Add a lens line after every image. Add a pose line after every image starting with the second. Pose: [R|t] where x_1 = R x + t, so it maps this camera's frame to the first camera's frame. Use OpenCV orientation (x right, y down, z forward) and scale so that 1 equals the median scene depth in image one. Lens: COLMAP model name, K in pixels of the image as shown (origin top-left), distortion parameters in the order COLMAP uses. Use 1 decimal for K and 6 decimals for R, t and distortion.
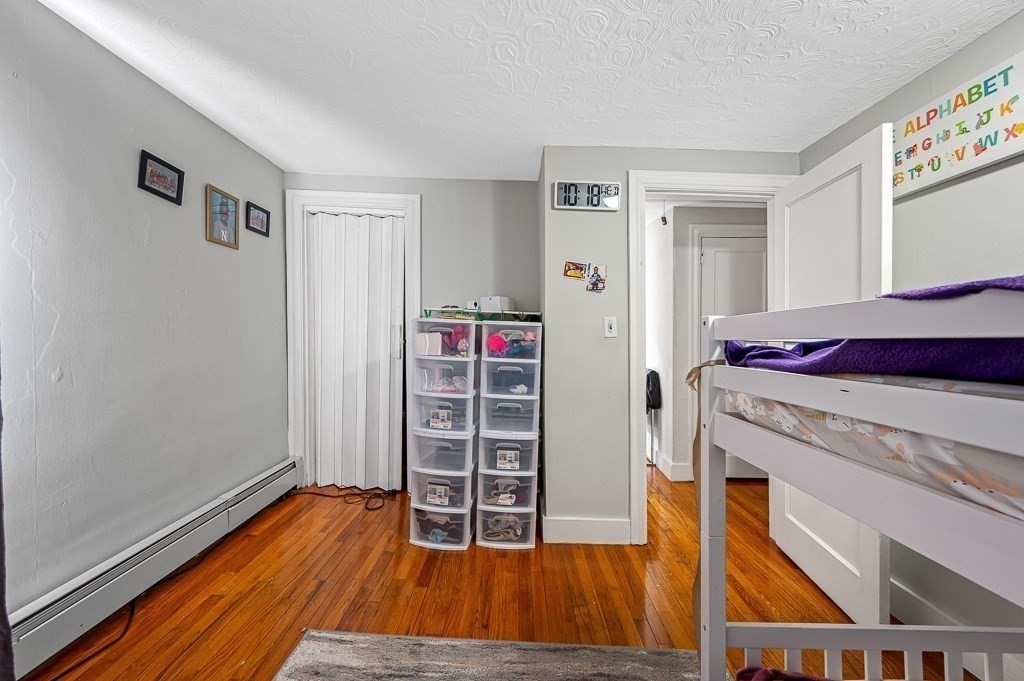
lens RADIAL K [[407.8, 0, 511.1], [0, 407.8, 340.8], [0, 0, 1]] dist [-0.000436, 0.000122]
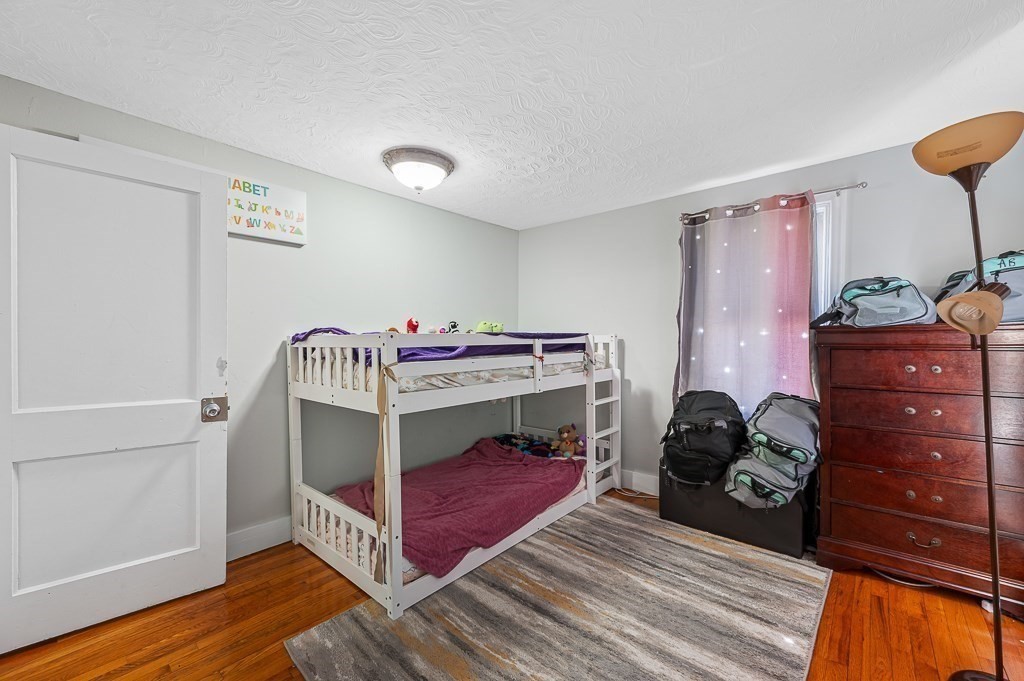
lens RADIAL K [[407.8, 0, 512.3], [0, 407.8, 341.4], [0, 0, 1]] dist [-0.000436, 0.000122]
pose [[-0.744711, -0.009112, 0.667325, -0.678969], [-0.004162, 0.999951, 0.009010, -0.030500], [-0.667375, 0.003933, -0.744712, 1.491563]]
